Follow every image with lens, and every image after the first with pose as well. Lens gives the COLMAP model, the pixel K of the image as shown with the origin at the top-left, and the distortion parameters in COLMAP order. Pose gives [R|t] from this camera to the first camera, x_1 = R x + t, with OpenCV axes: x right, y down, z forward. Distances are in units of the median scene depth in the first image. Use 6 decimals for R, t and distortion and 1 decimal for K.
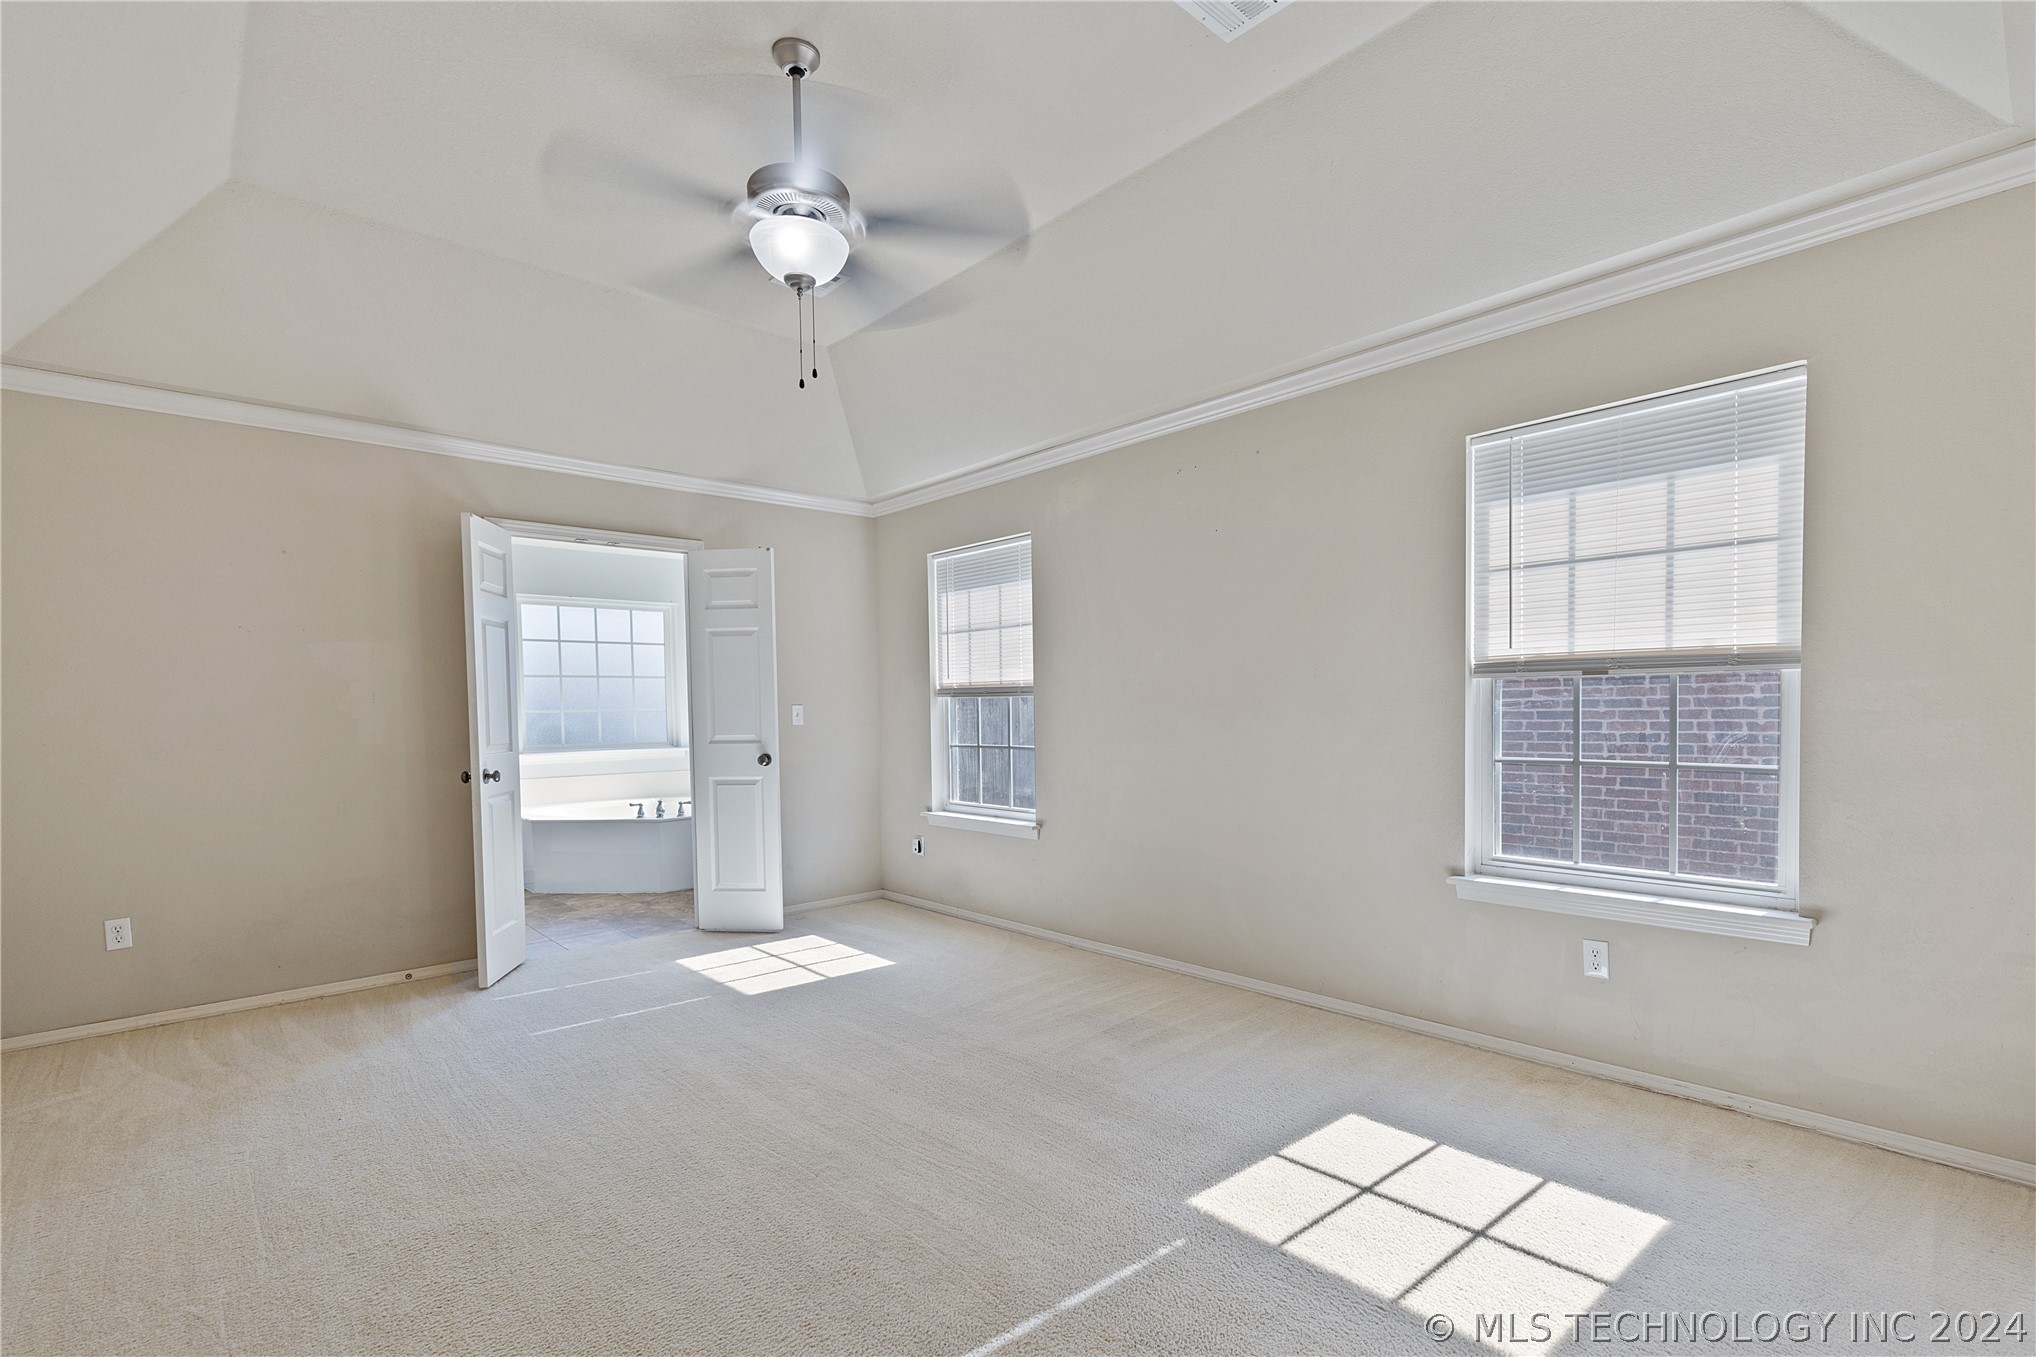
lens RADIAL K [[958.7, 0, 1013.9], [0, 958.7, 754.9], [0, 0, 1]] dist [0.000492, -0.000210]
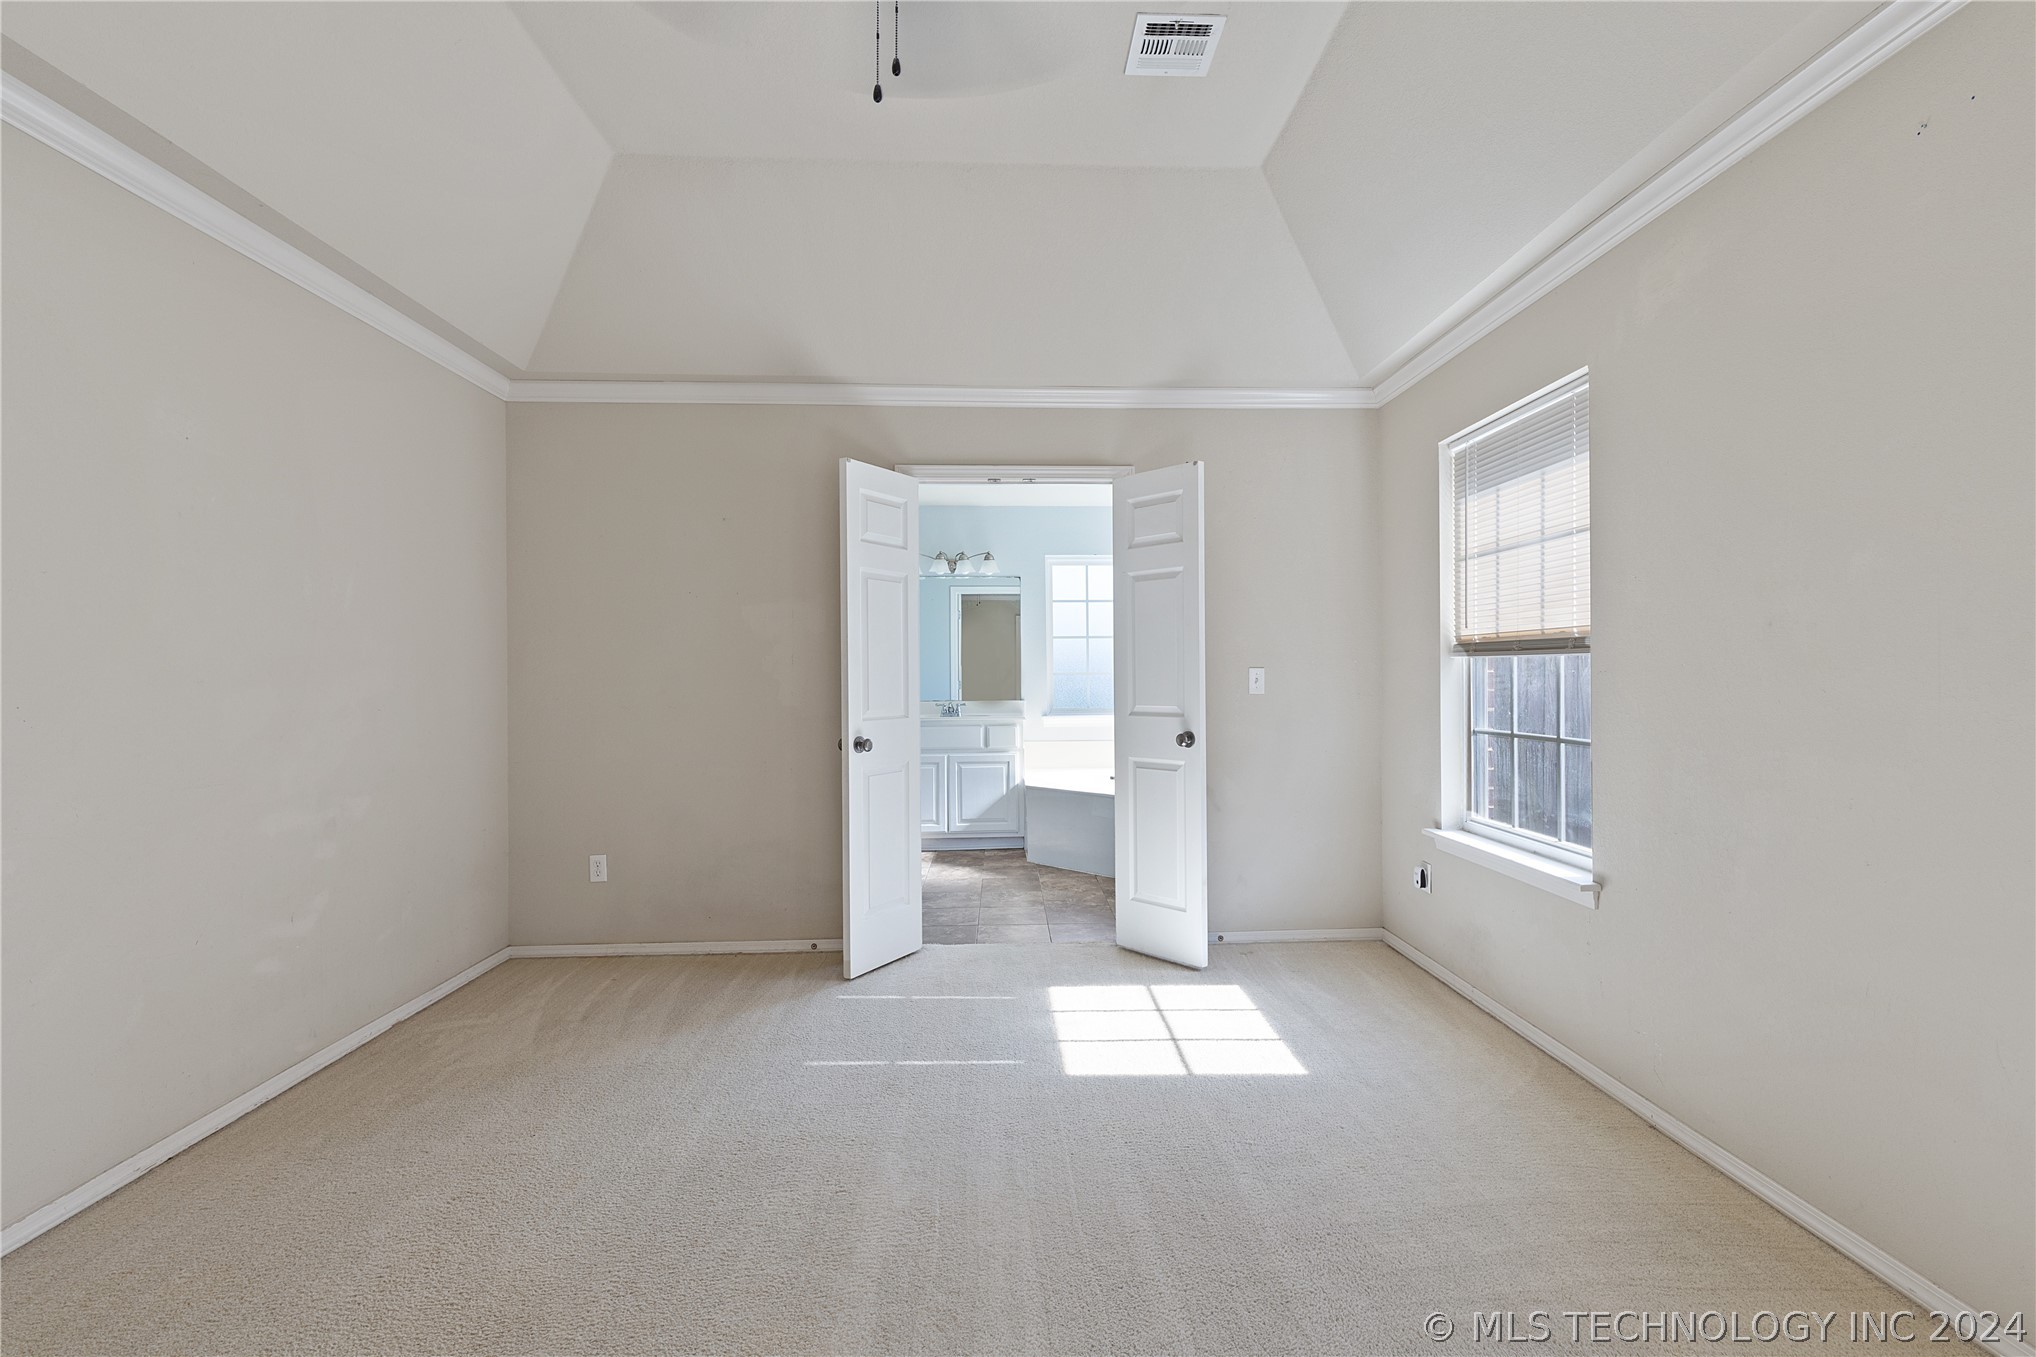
lens RADIAL K [[912.5, 0, 1036.6], [0, 912.5, 680.1], [0, 0, 1]] dist [0.005412, 0.000122]
pose [[0.773617, 0.012284, -0.633534, 0.105369], [-0.036322, 0.999028, -0.024983, -0.019405], [0.632611, 0.042339, 0.773311, 0.360842]]
